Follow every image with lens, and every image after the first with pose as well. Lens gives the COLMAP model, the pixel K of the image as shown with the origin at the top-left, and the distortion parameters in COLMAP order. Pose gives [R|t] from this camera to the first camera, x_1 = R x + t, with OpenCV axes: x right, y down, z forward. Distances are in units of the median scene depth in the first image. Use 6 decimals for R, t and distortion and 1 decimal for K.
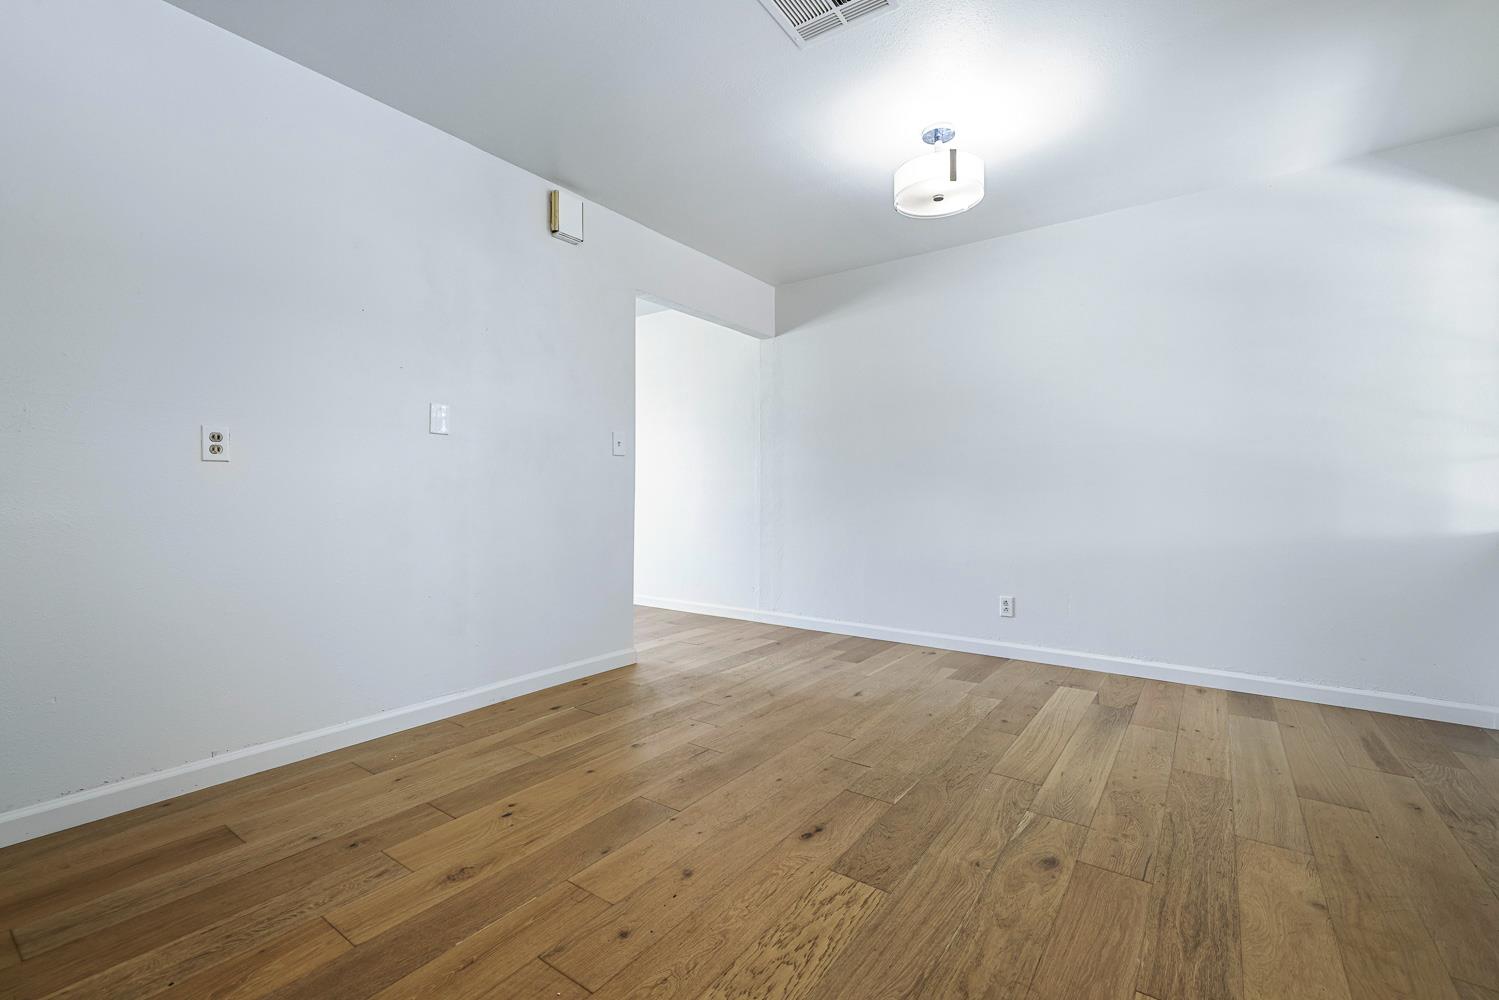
lens RADIAL K [[647.8, 0, 749.5], [0, 647.8, 491.2], [0, 0, 1]] dist [-0.000172, 0.000181]
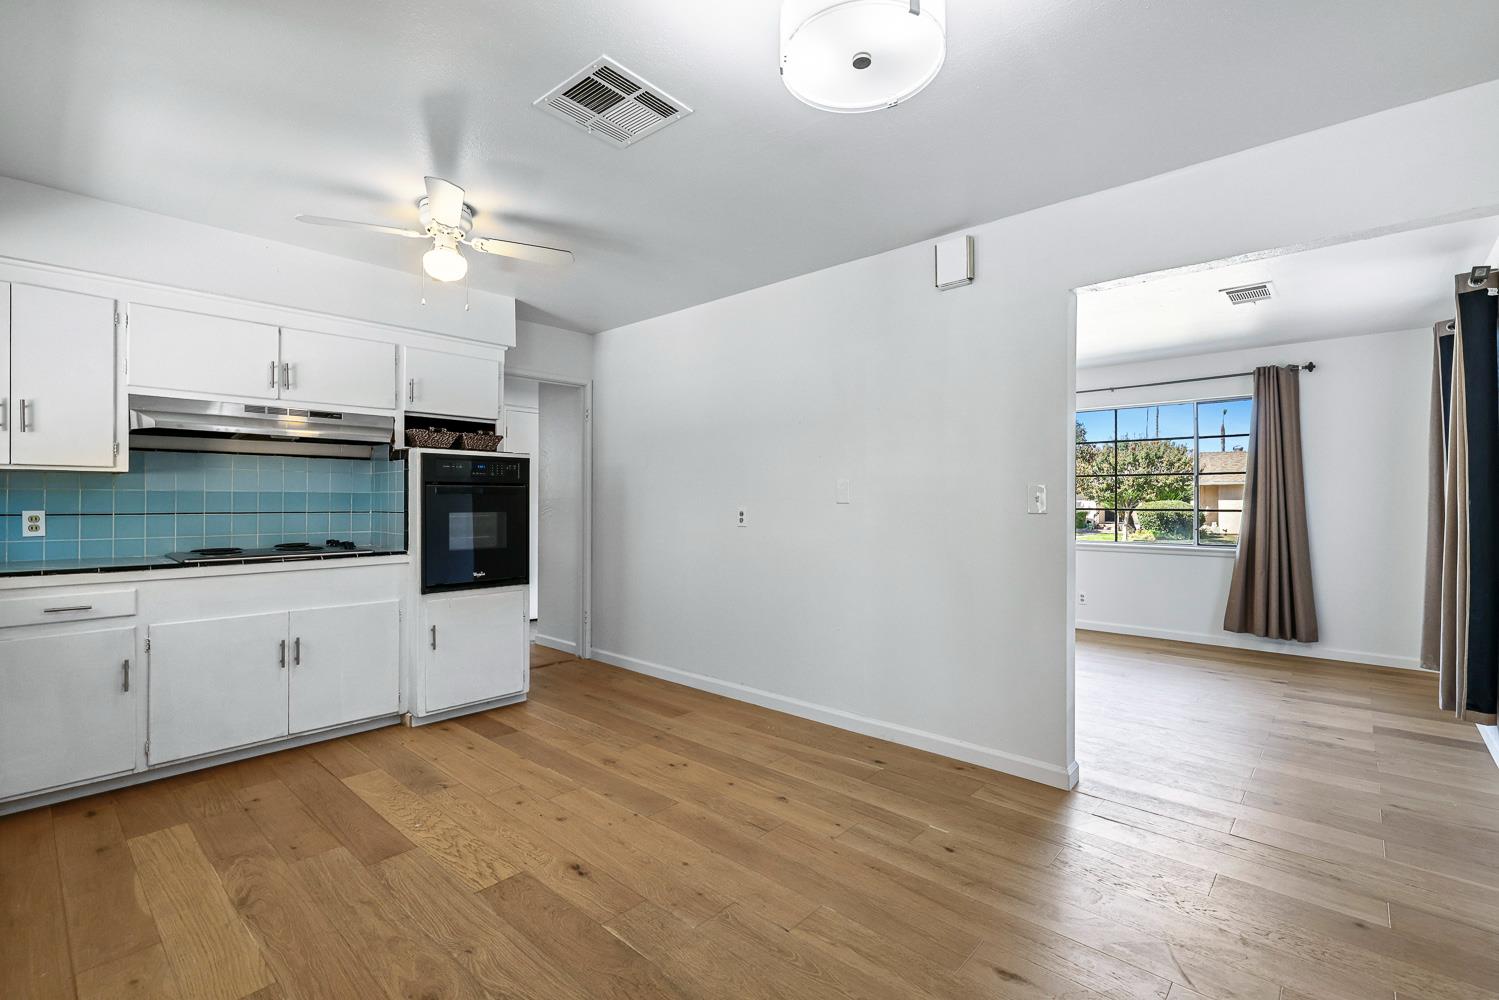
lens RADIAL K [[666.6, 0, 749.5], [0, 666.6, 500.0], [0, 0, 1]] dist [0.000559, 0.000236]
pose [[-0.110983, -0.006159, -0.993803, 1.266670], [0.000647, 0.999980, -0.006269, -0.130169], [0.993822, -0.001339, -0.110977, 1.450210]]
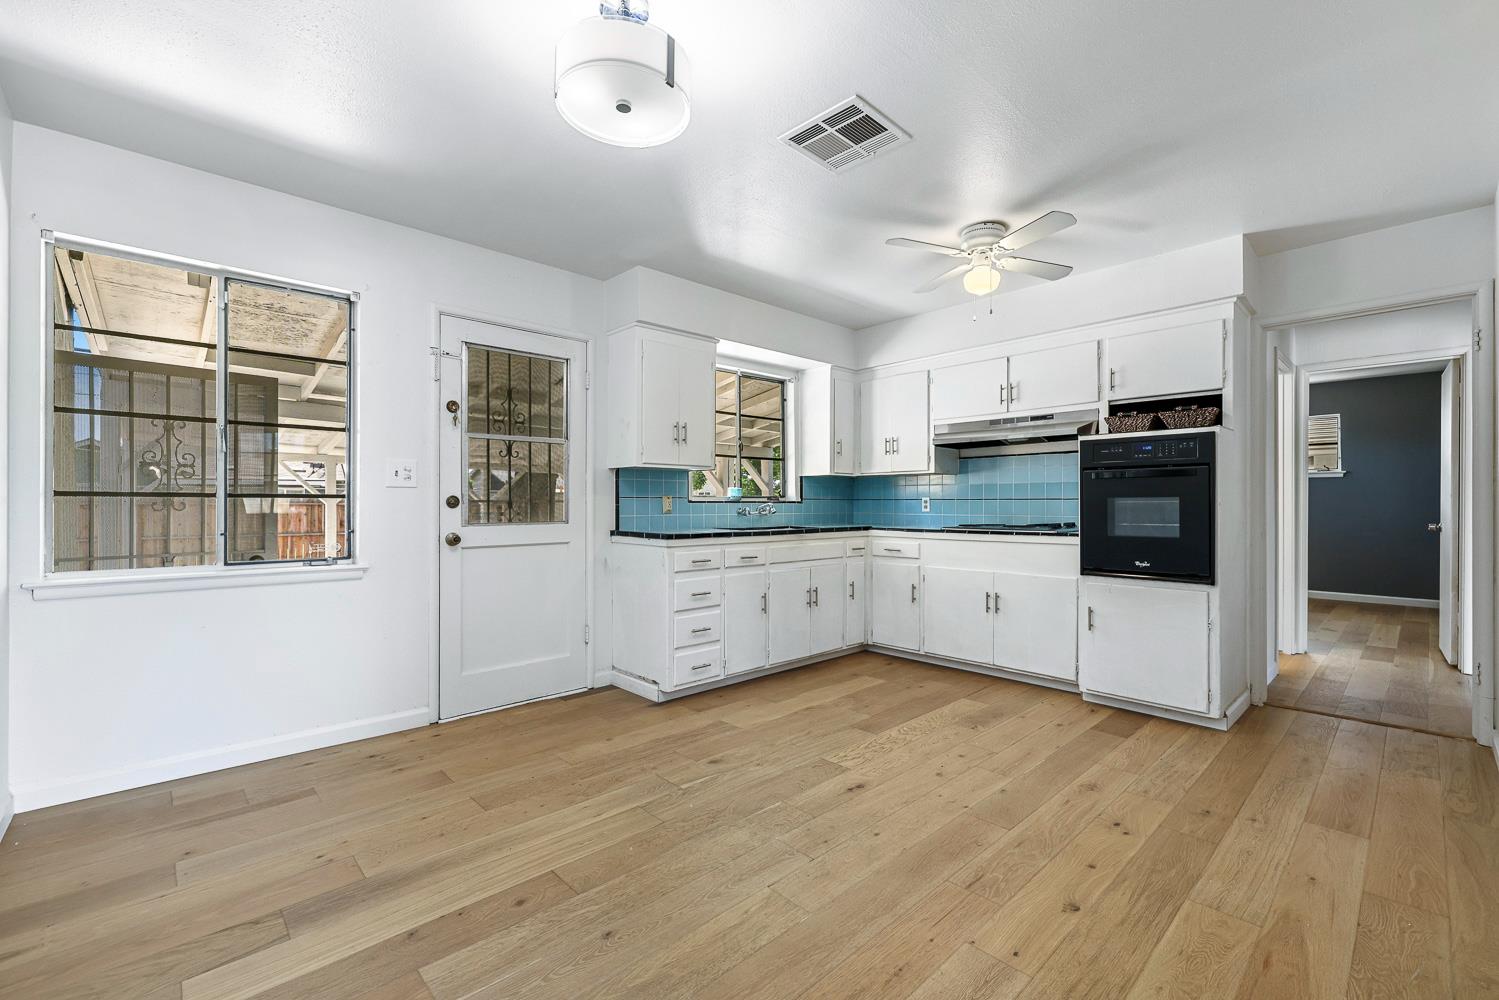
lens RADIAL K [[637.9, 0, 749.2], [0, 637.9, 503.1], [0, 0, 1]] dist [-0.000178, -0.000047]
pose [[-0.981891, -0.004744, 0.189385, 0.065689], [-0.005443, 0.999980, -0.003174, -0.076889], [-0.189366, -0.004147, -0.981898, 2.405036]]
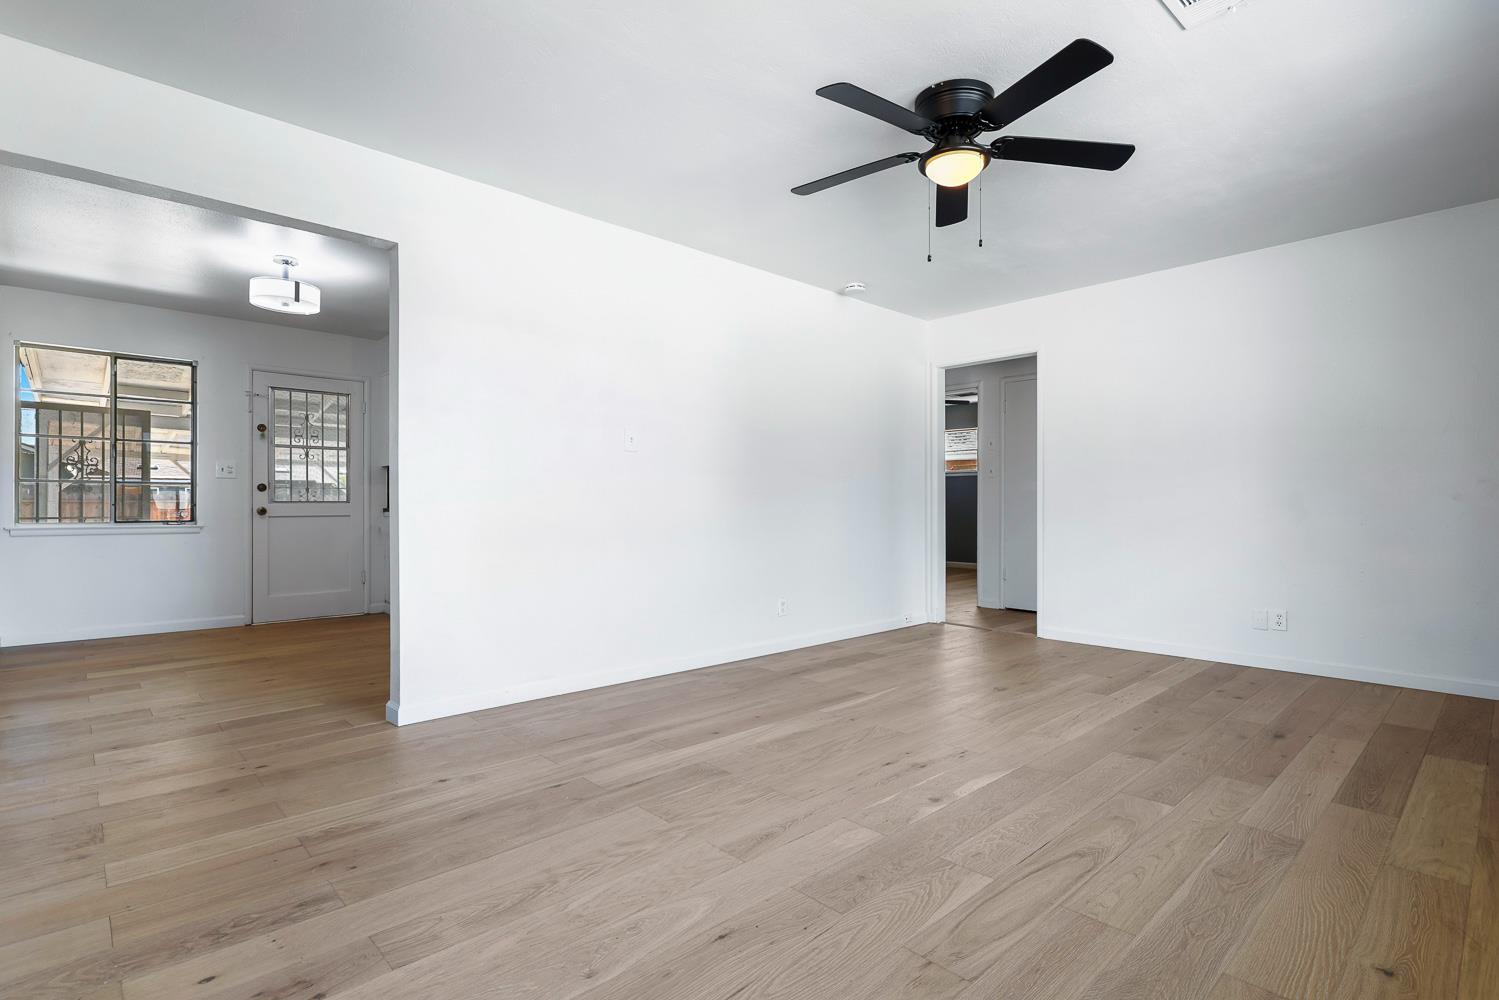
lens RADIAL K [[725.4, 0, 756.7], [0, 725.4, 505.8], [0, 0, 1]] dist [-0.000880, -0.000501]
pose [[-0.983159, -0.002238, 0.182737, -1.582723], [-0.003061, 0.999986, -0.004221, 0.009355], [-0.182726, -0.004710, -0.983153, 3.614242]]
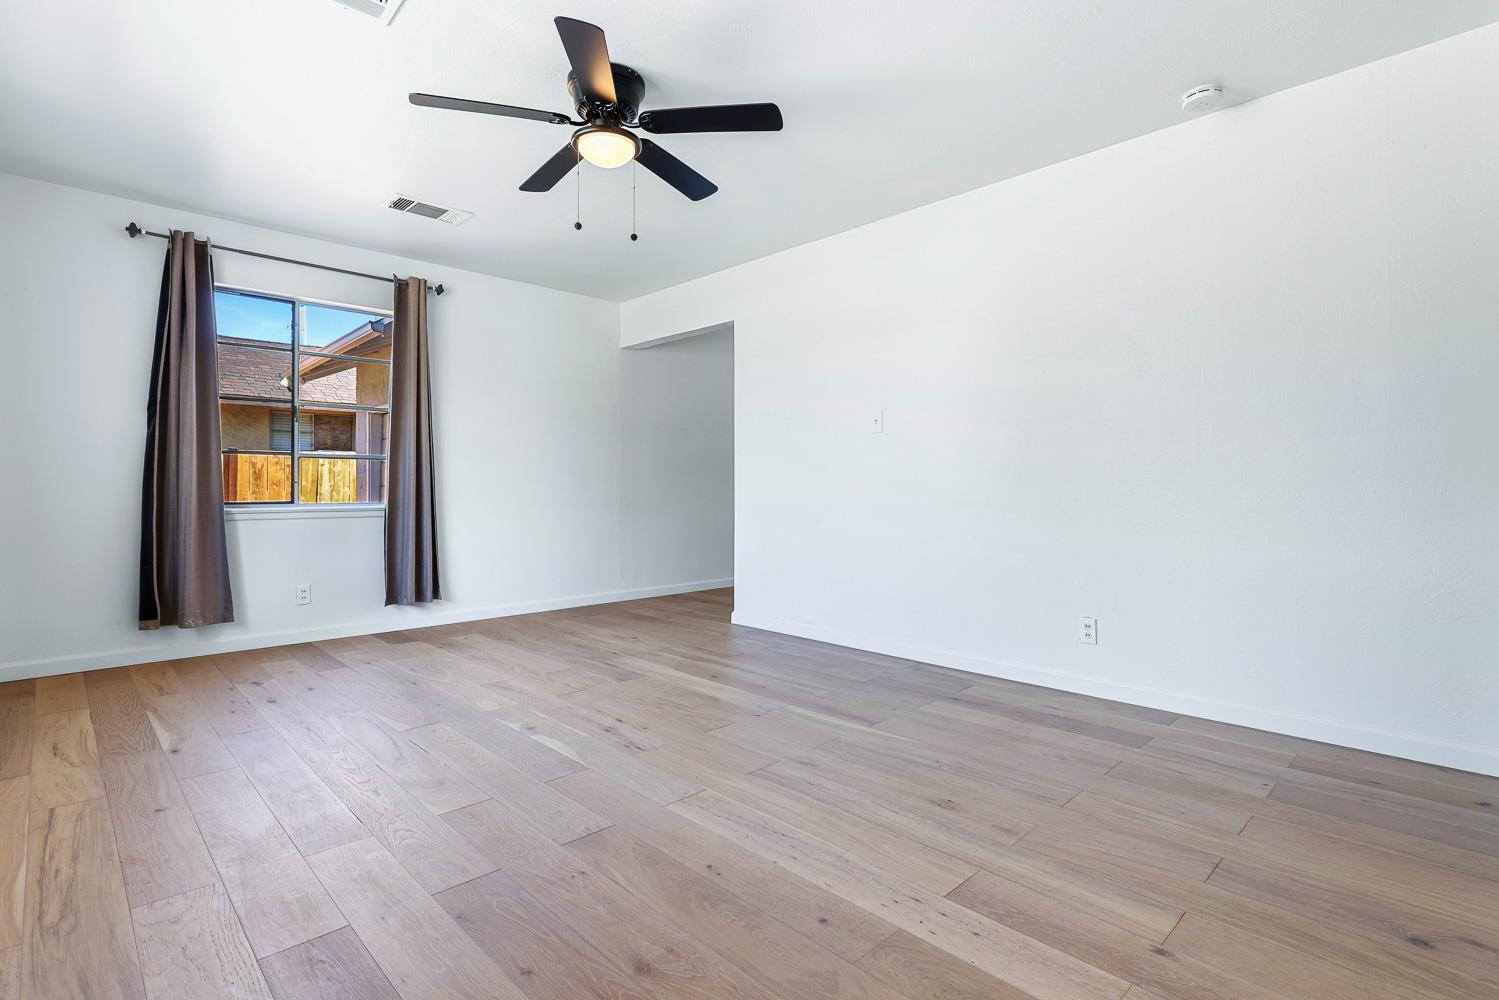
lens RADIAL K [[723.3, 0, 753.1], [0, 723.3, 483.5], [0, 0, 1]] dist [-0.002084, -0.000090]
pose [[0.168435, 0.001970, 0.985711, -3.140782], [-0.003944, 0.999991, -0.001325, 0.000973], [-0.985705, -0.003664, 0.168441, 1.513934]]
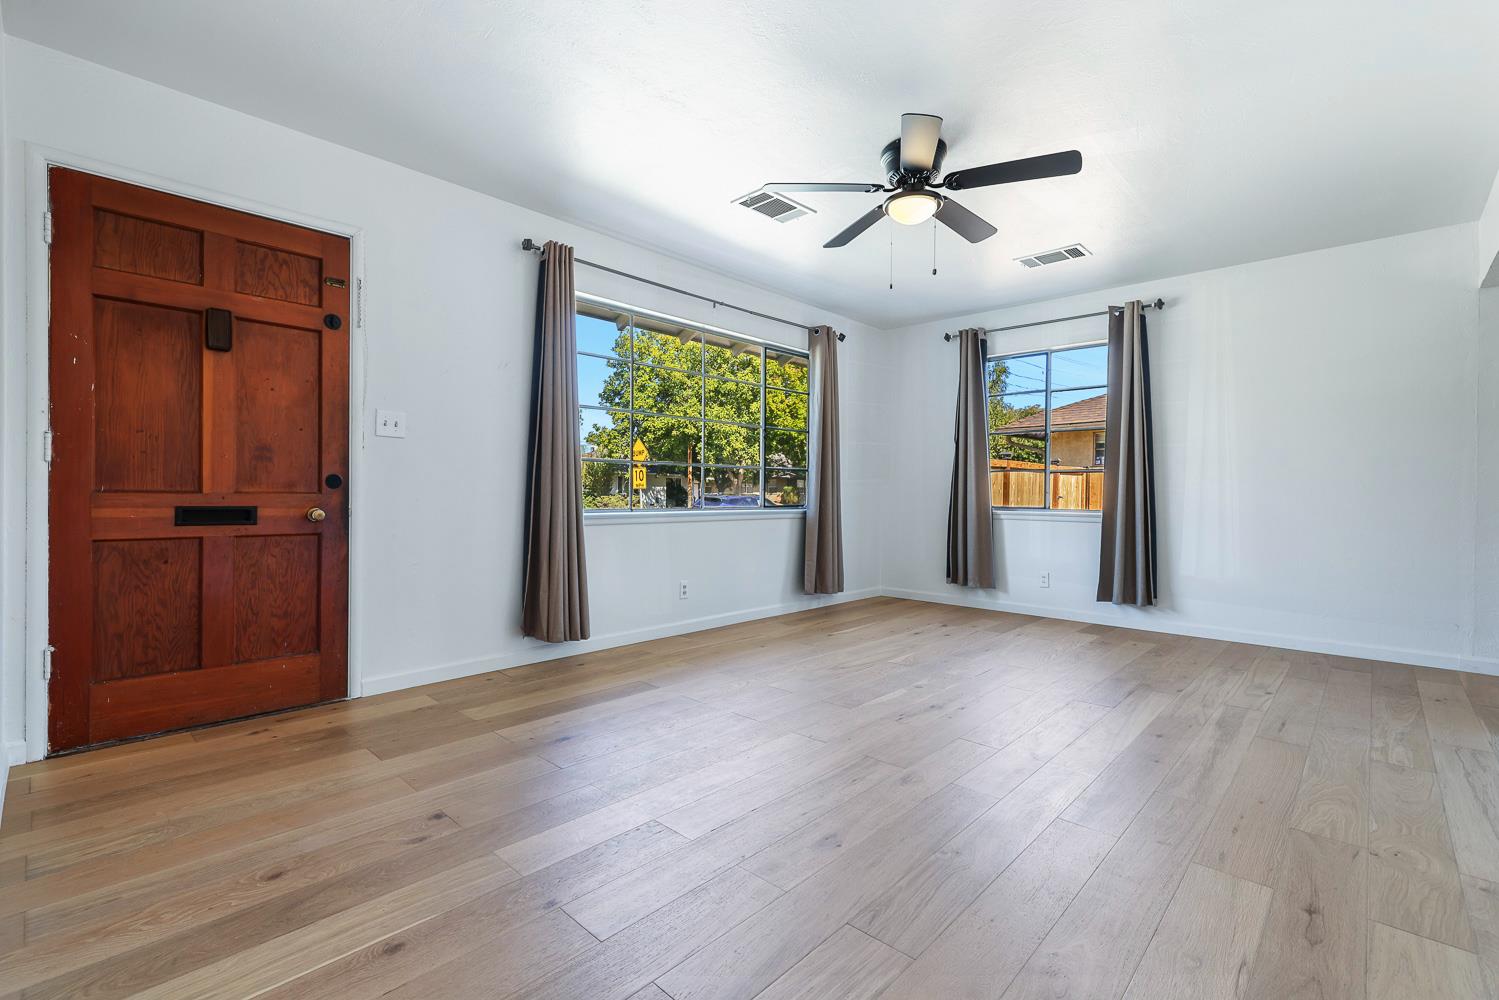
lens RADIAL K [[666.6, 0, 749.5], [0, 666.6, 500.0], [0, 0, 1]] dist [0.000559, 0.000236]
pose [[0.991669, 0.006516, -0.128644, -1.891741], [-0.004736, 0.999889, 0.014139, -0.002521], [0.128721, -0.013412, 0.991590, 0.382181]]
